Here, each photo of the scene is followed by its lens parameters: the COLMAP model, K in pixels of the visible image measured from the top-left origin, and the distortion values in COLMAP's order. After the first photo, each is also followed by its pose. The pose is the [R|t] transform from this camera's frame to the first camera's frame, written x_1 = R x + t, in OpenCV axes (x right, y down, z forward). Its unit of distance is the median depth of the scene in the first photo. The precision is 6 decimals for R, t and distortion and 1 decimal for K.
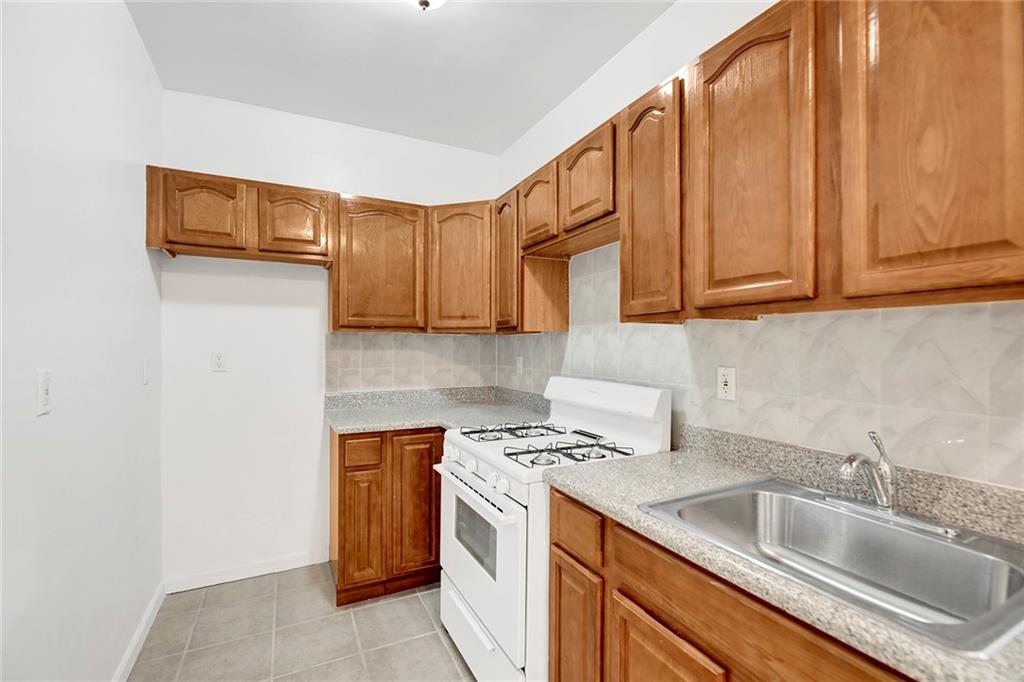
lens RADIAL K [[431.6, 0, 498.0], [0, 431.6, 342.2], [0, 0, 1]] dist [-0.007526, -0.000456]
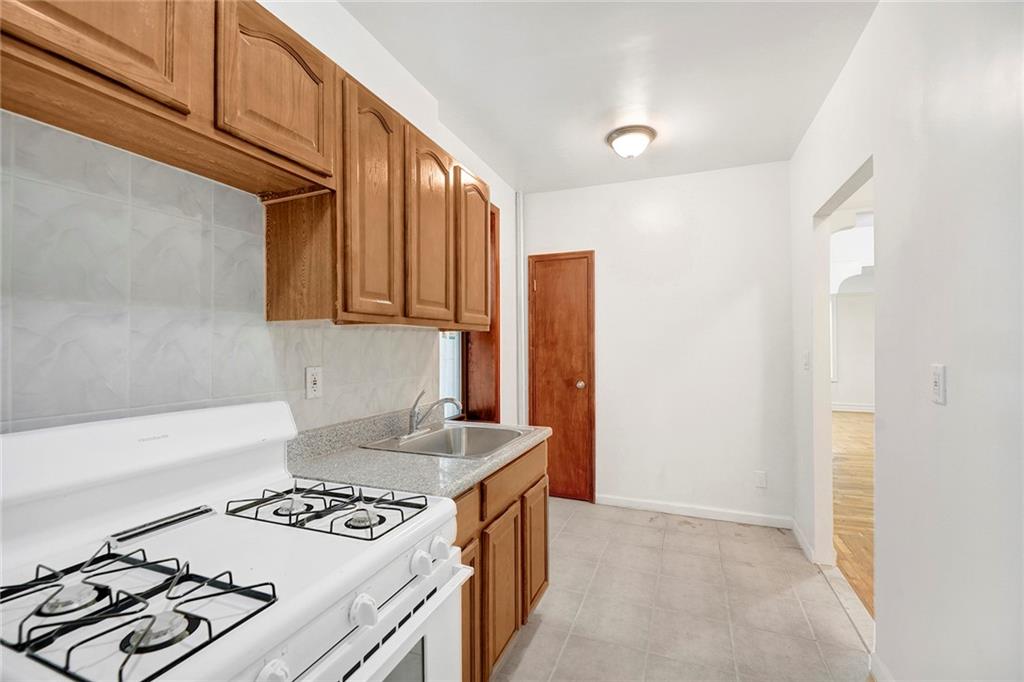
lens RADIAL K [[431.6, 0, 498.0], [0, 431.6, 342.2], [0, 0, 1]] dist [-0.007526, -0.000456]
pose [[-0.668132, 0.005665, 0.744021, -0.552177], [-0.005020, 0.999914, -0.012121, 0.006245], [-0.744026, -0.011833, -0.668046, 1.345848]]
